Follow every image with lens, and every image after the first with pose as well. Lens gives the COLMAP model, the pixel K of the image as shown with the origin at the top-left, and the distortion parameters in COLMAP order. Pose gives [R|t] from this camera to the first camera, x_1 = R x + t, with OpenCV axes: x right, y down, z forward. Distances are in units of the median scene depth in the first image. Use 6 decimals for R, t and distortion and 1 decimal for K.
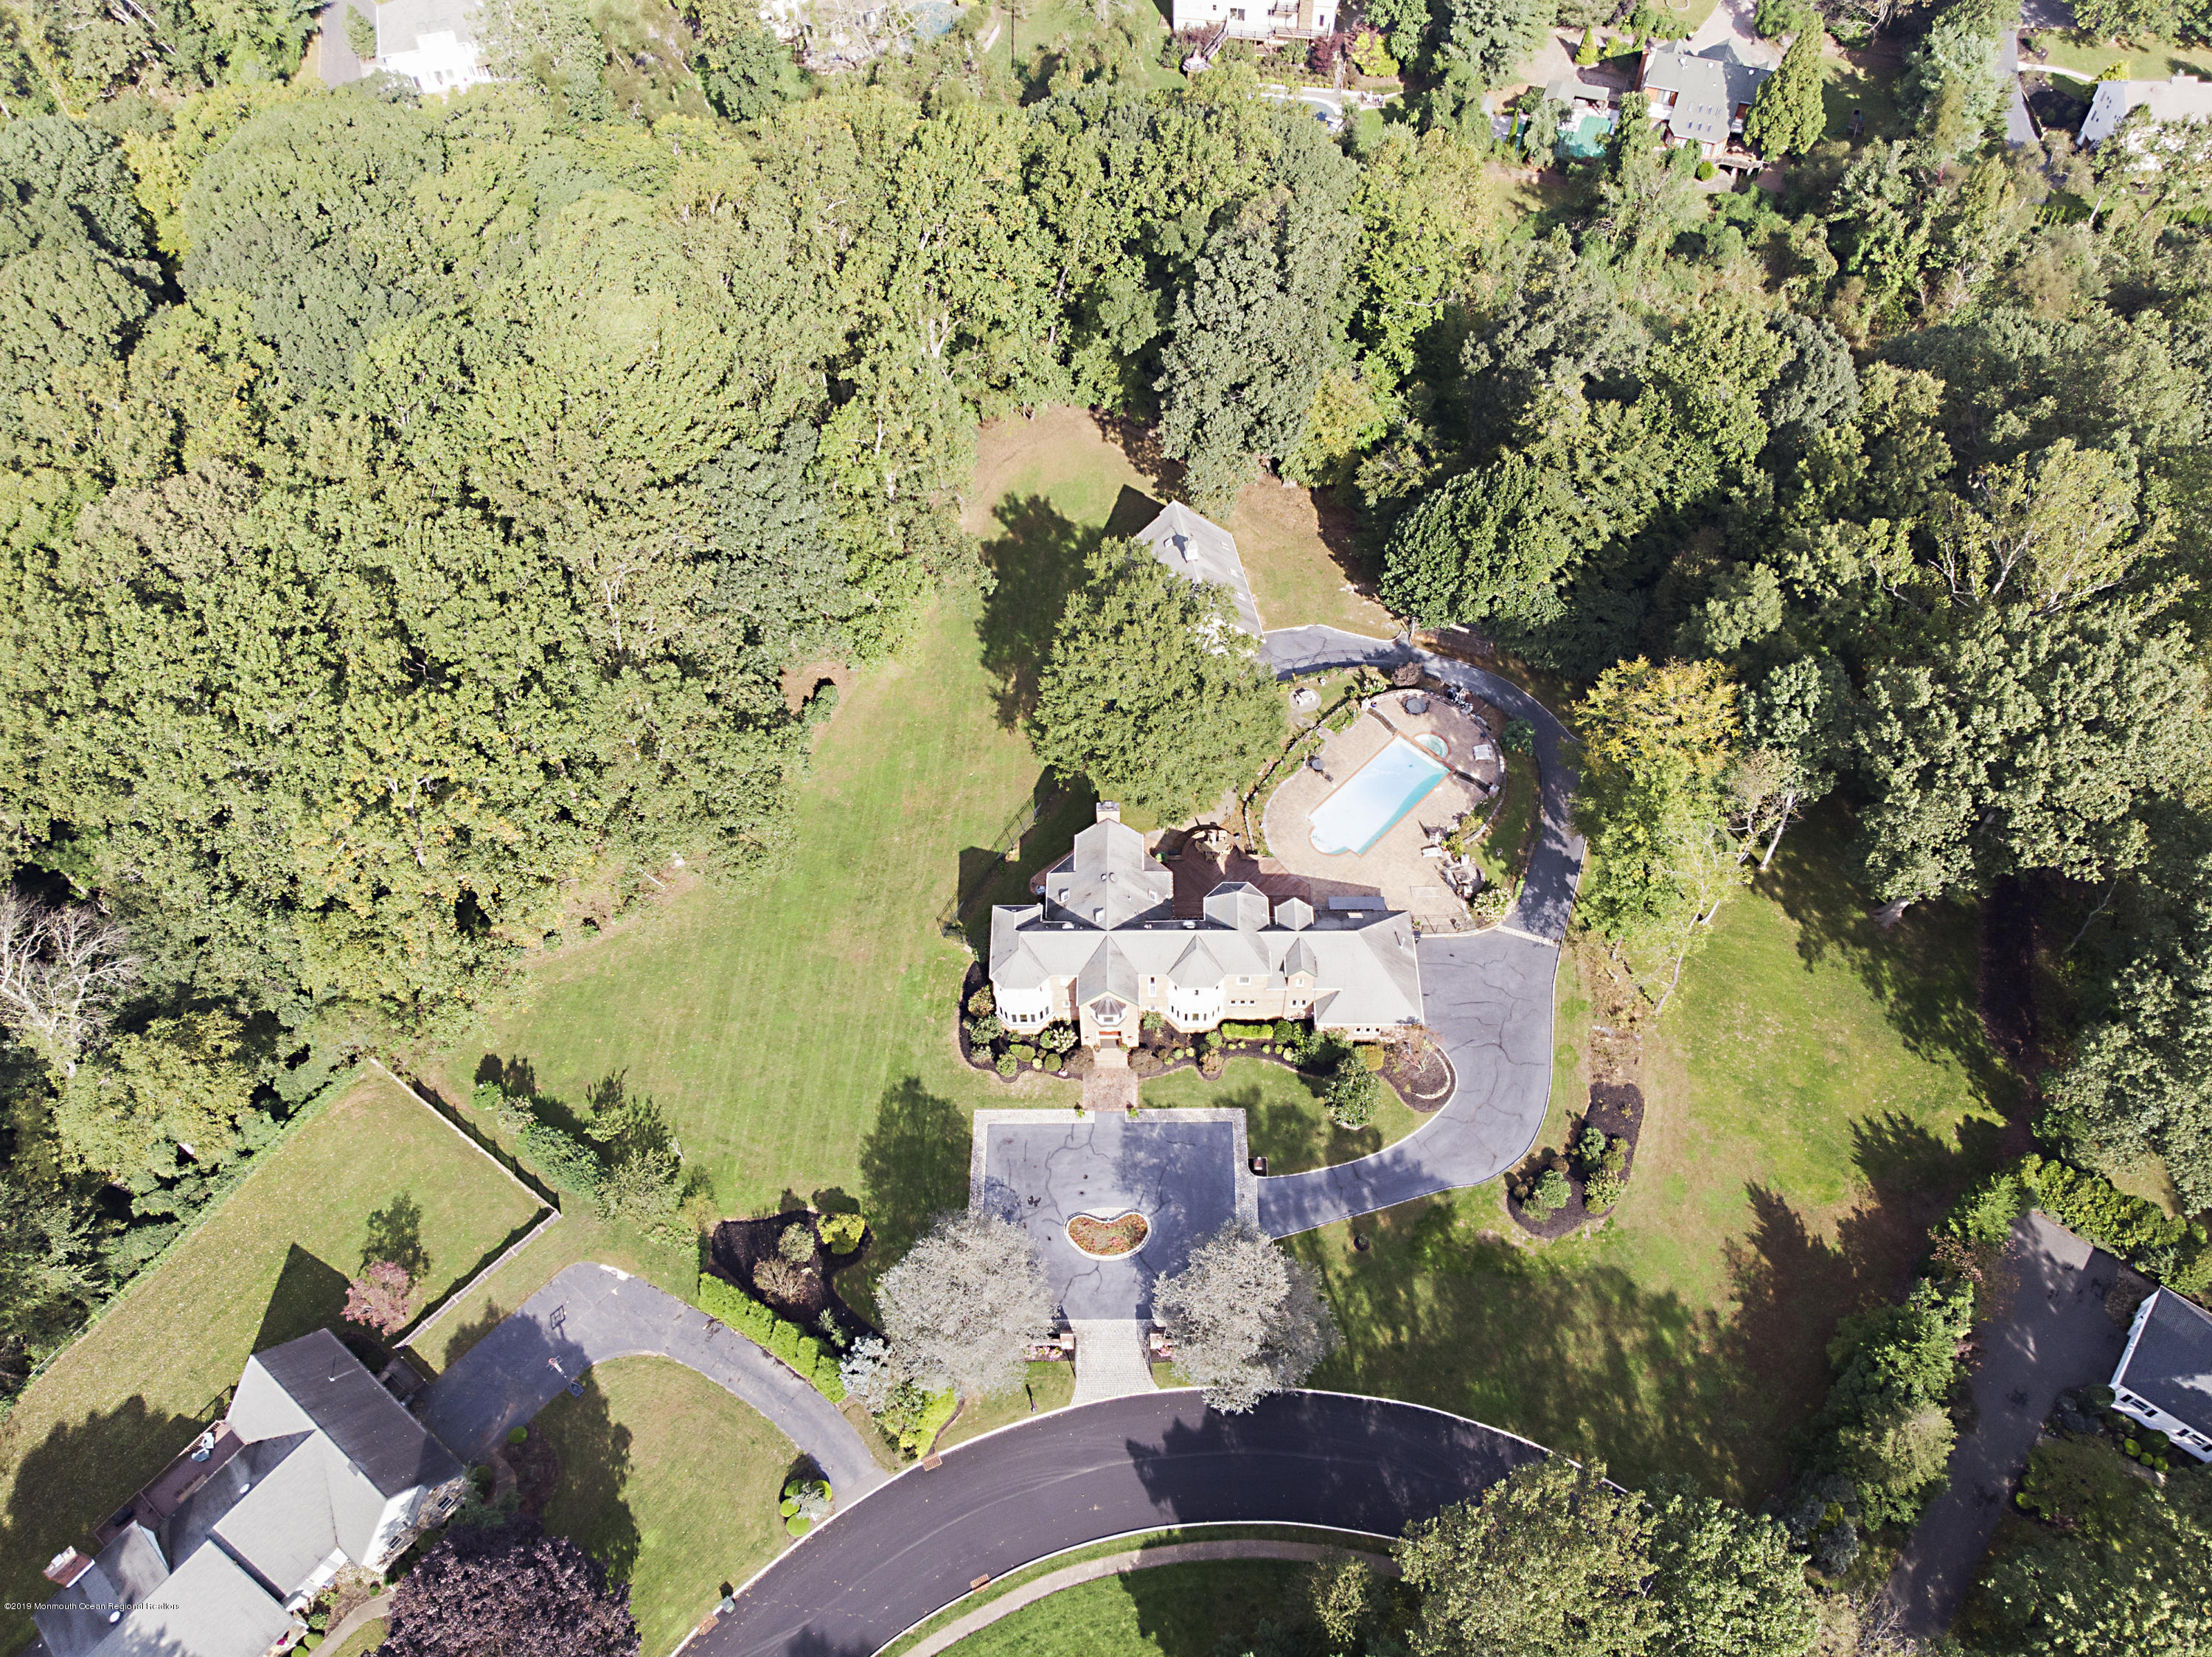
lens RADIAL K [[1640.1, 0, 1124.1], [0, 1640.1, 822.4], [0, 0, 1]] dist [-0.010445, 0.013741]
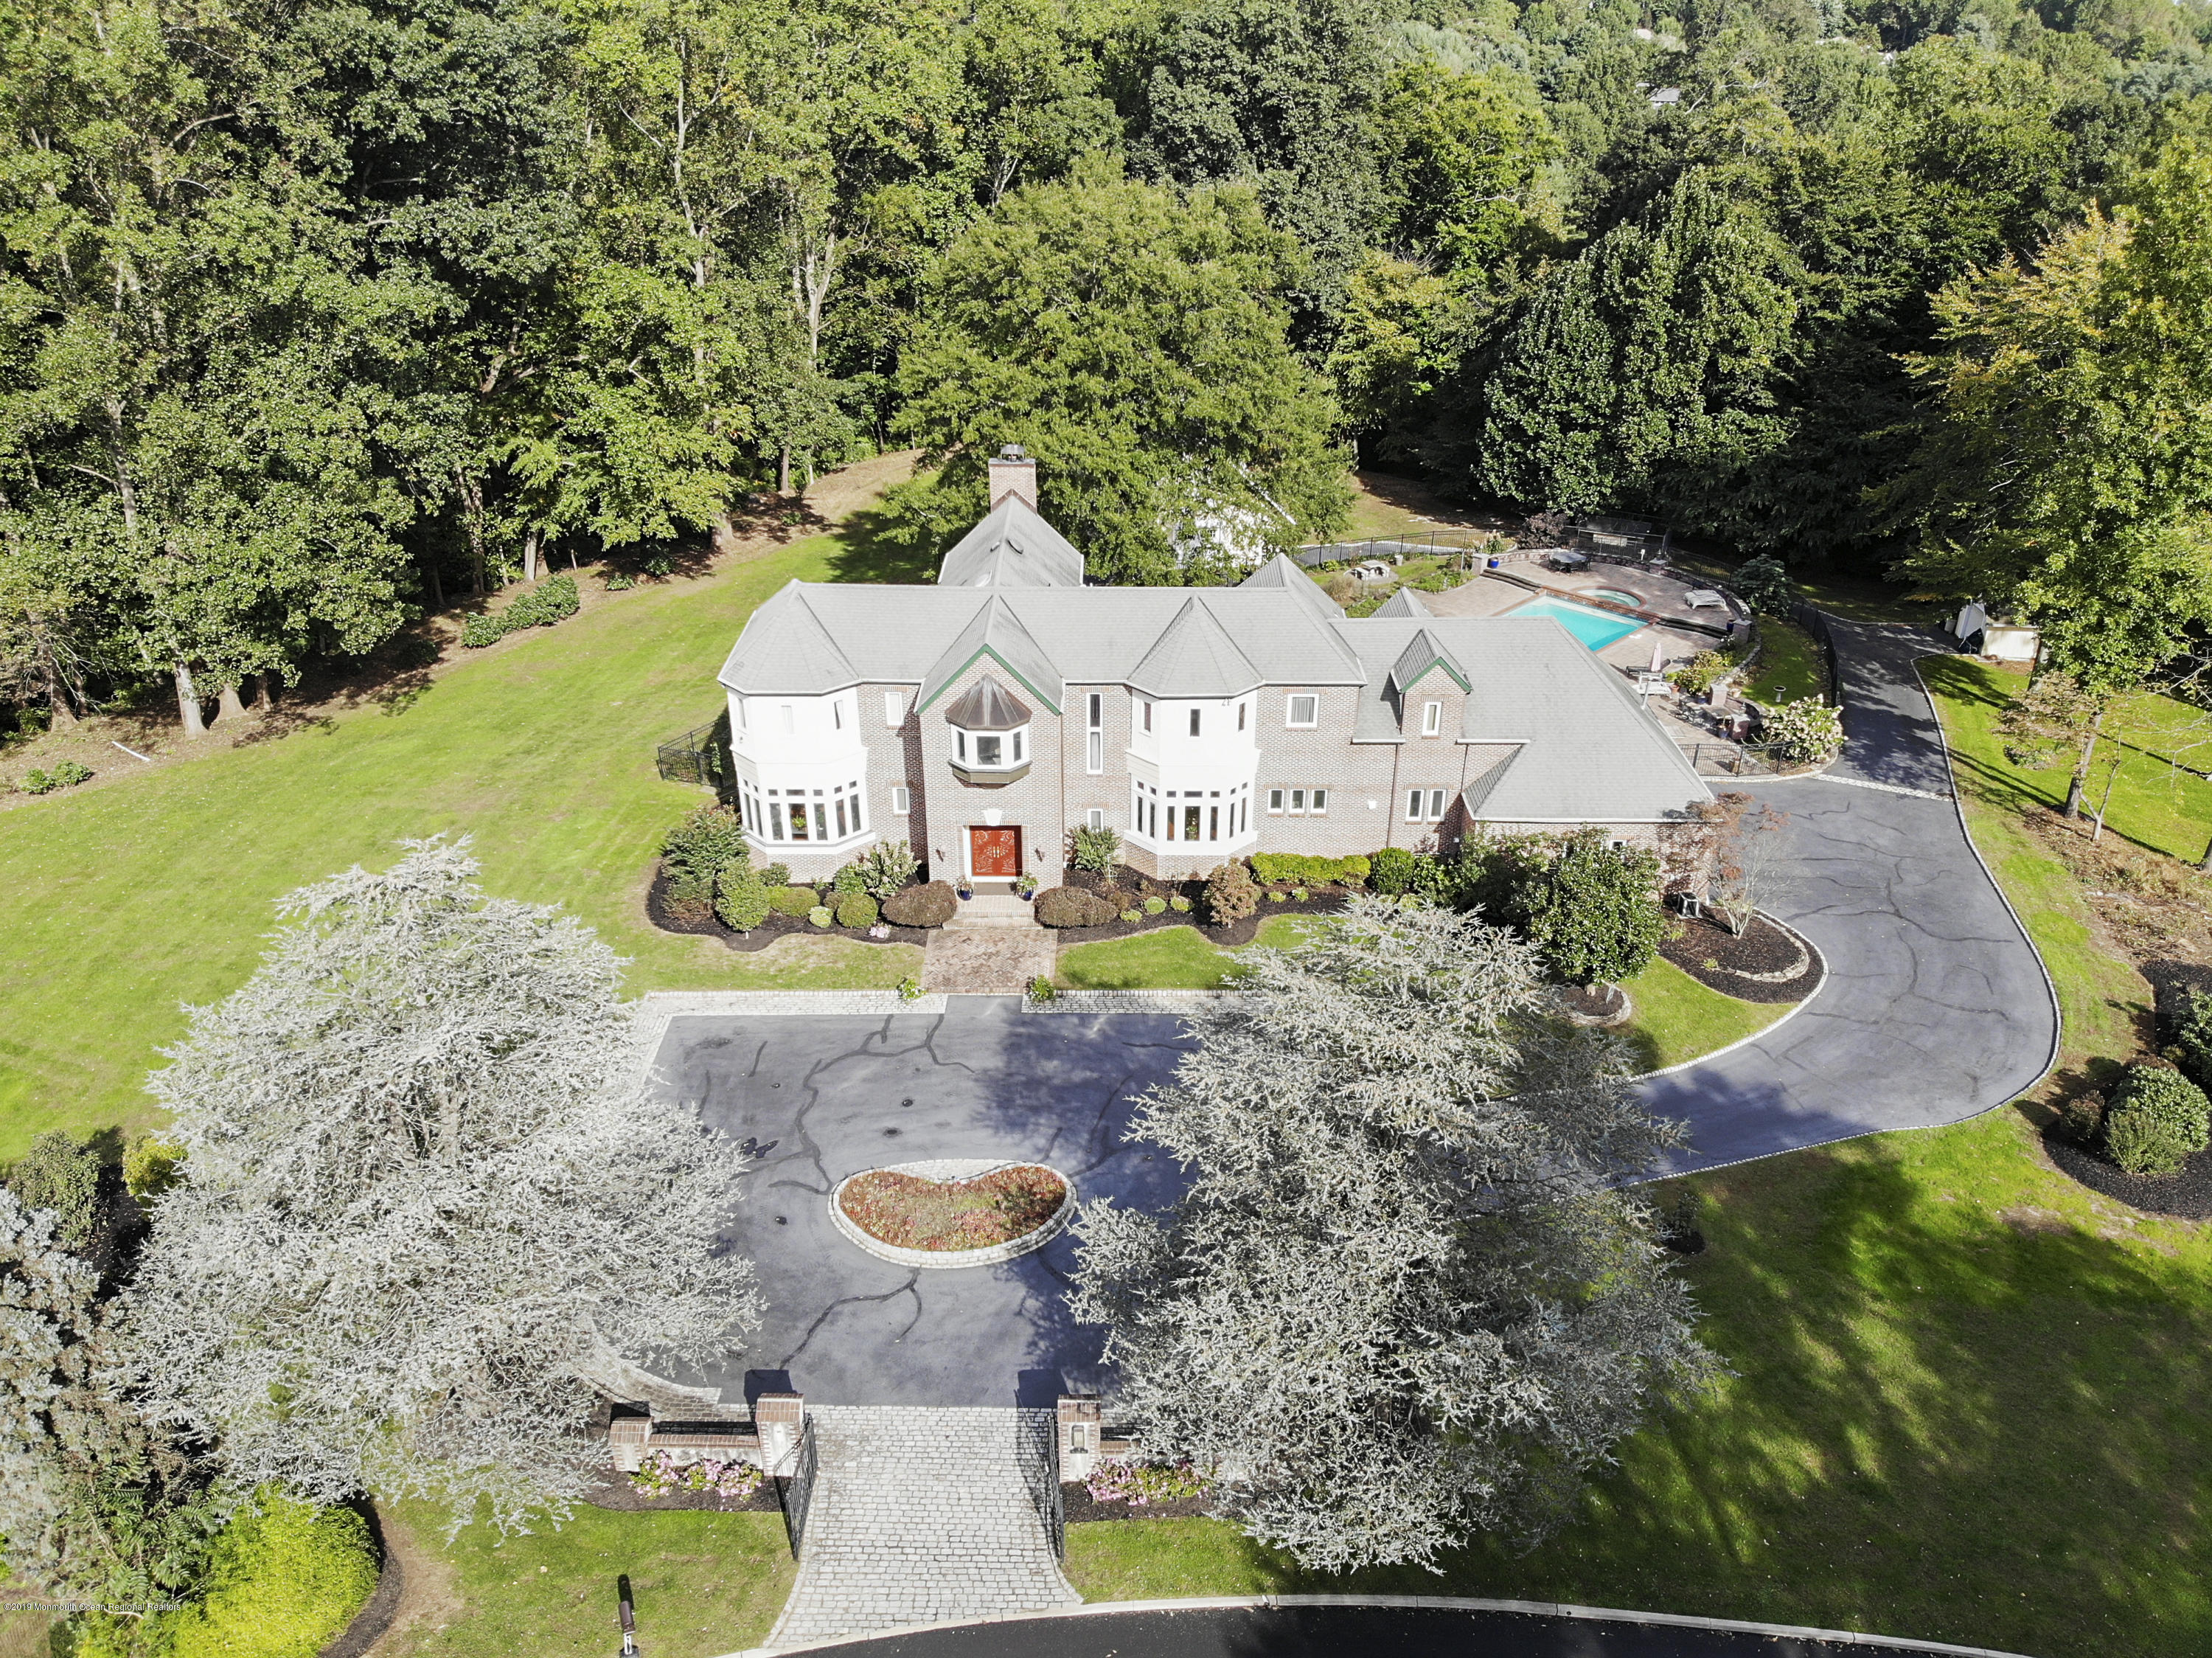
lens RADIAL K [[1623.8, 0, 1114.2], [0, 1623.8, 828.8], [0, 0, 1]] dist [0.160726, -0.412924]
pose [[0.999912, 0.012927, 0.003135, 0.021085], [-0.010246, 0.898801, -0.438237, 0.305868], [-0.008483, 0.438166, 0.898854, 0.597558]]
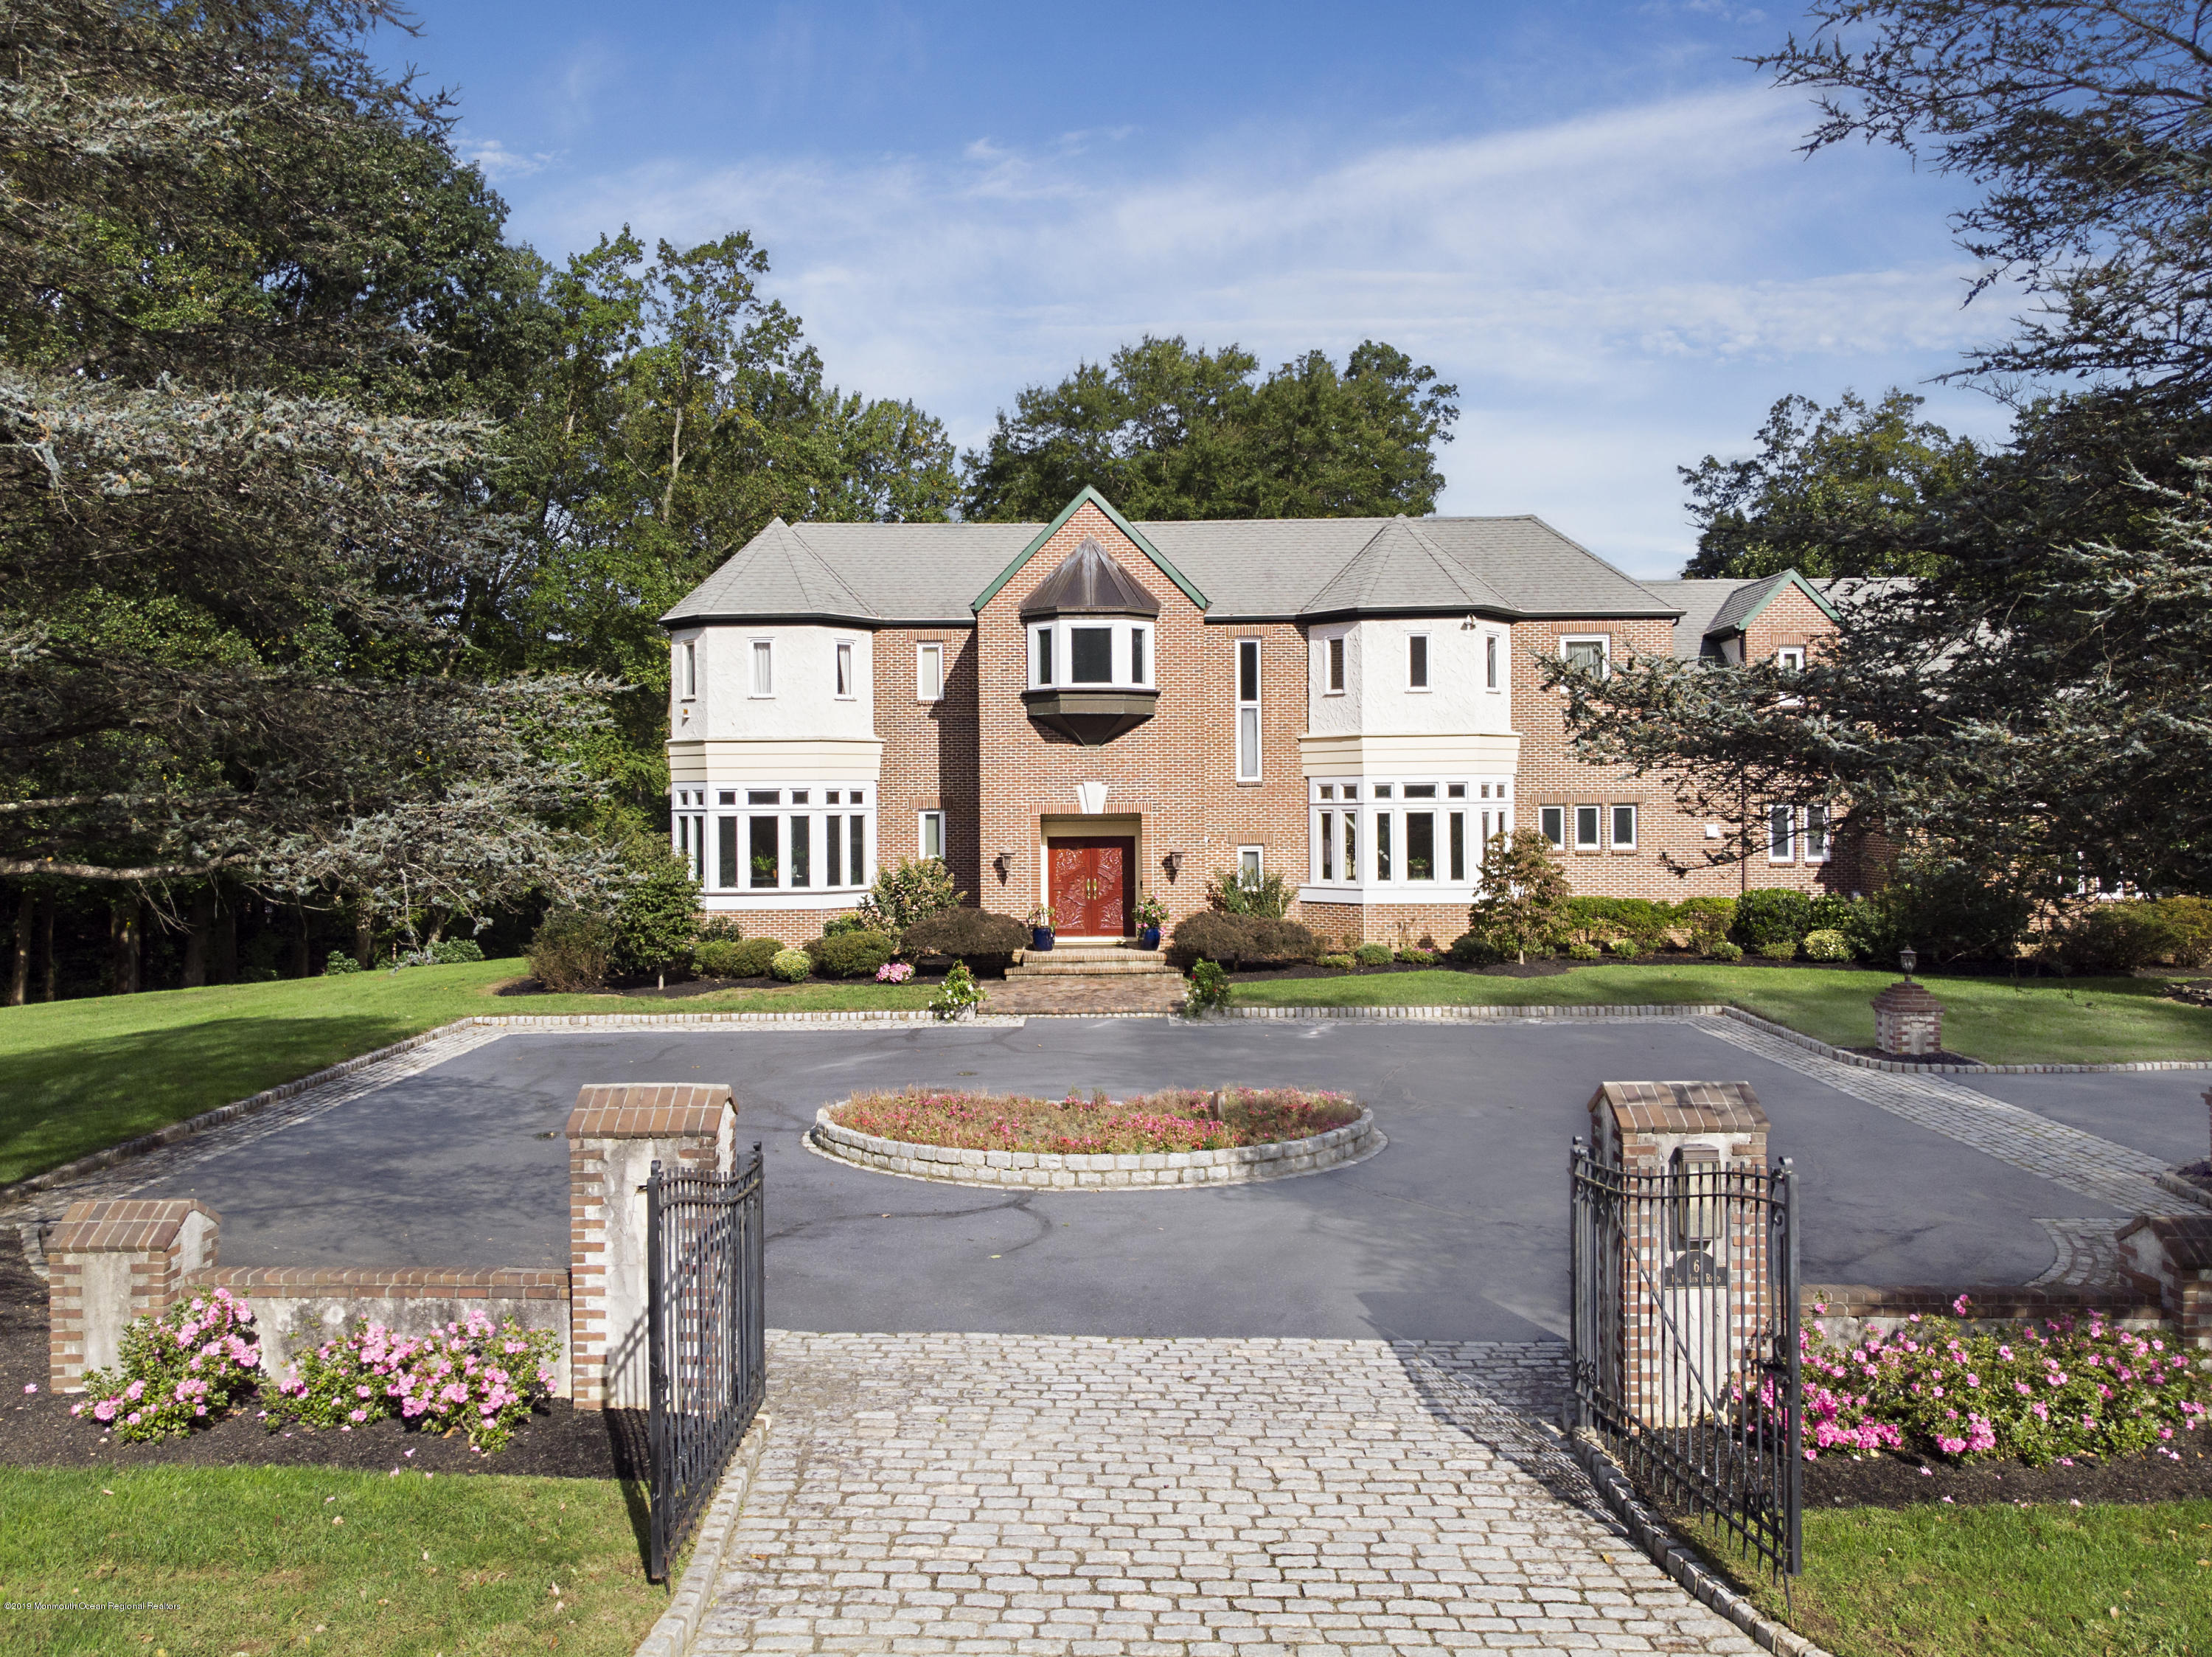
lens RADIAL K [[1704.5, 0, 1039.4], [0, 1704.5, 800.8], [0, 0, 1]] dist [0.057994, -0.219680]
pose [[0.999703, 0.001210, -0.024335, -0.010209], [-0.020338, 0.591417, -0.806109, 0.329788], [0.013416, 0.806365, 0.591266, 0.816483]]
